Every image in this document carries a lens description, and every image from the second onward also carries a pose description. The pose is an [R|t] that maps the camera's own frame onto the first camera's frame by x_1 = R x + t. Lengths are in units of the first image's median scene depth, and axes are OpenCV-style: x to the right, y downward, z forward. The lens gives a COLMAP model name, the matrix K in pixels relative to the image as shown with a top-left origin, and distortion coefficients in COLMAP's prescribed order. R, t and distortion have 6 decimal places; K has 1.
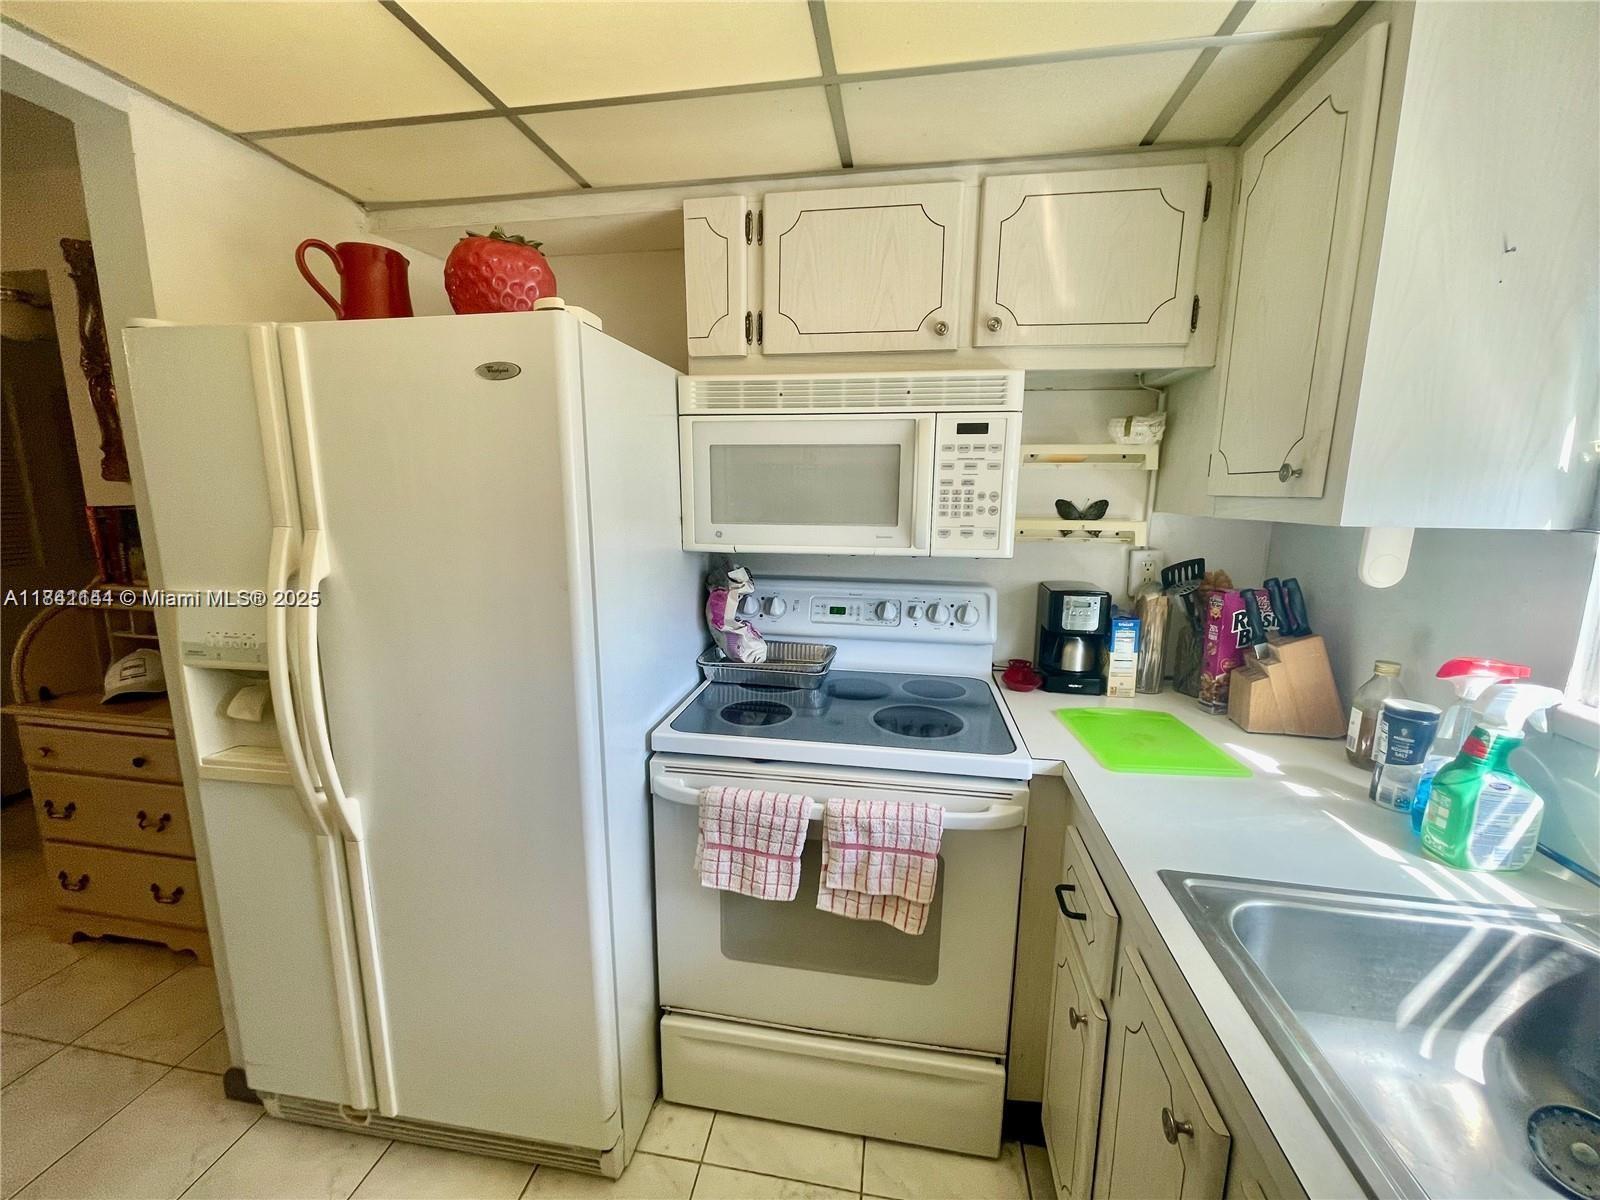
lens RADIAL K [[643.9, 0, 799.0], [0, 643.9, 595.2], [0, 0, 1]] dist [-0.004383, 0.000985]
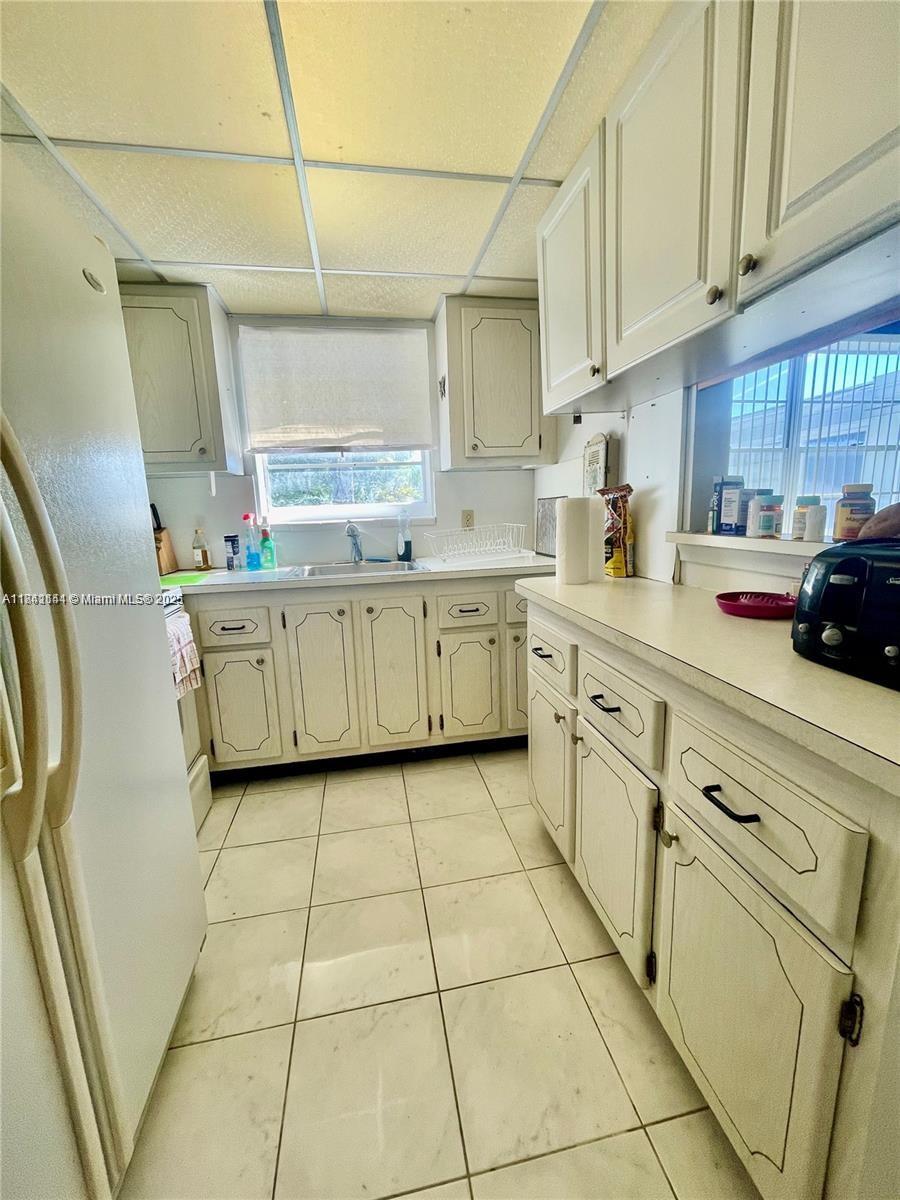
lens RADIAL K [[482.9, 0, 447.0], [0, 482.9, 596.5], [0, 0, 1]] dist [-0.004383, 0.000985]
pose [[-0.337658, -0.165005, 0.926693, -1.251487], [0.189584, 0.952417, 0.238664, 0.079587], [-0.921979, 0.256273, -0.290309, 0.650858]]
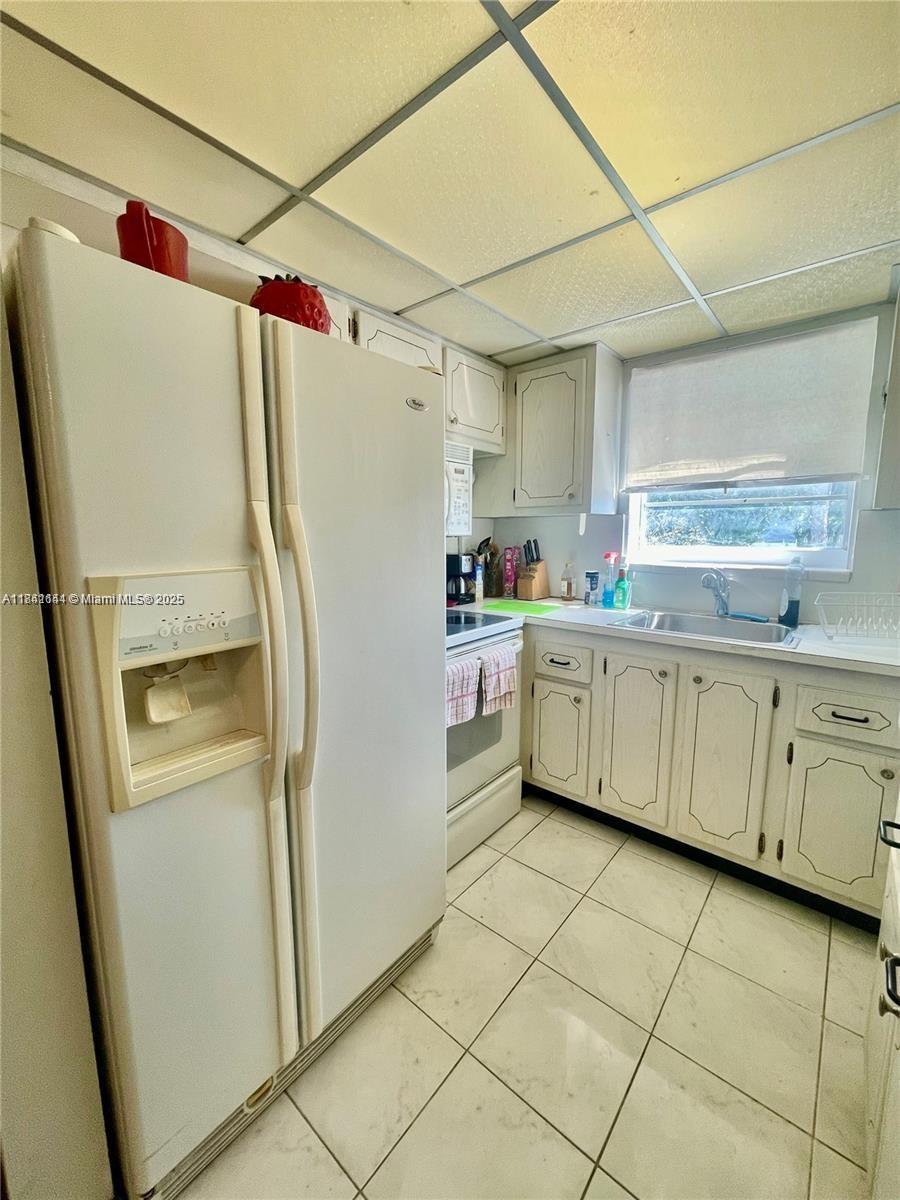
lens RADIAL K [[482.9, 0, 447.6], [0, 482.9, 597.8], [0, 0, 1]] dist [-0.004383, 0.000985]
pose [[0.511507, -0.127799, 0.849722, -1.182790], [0.149313, 0.987054, 0.058572, 0.043426], [-0.846207, 0.096914, 0.523967, 0.301050]]
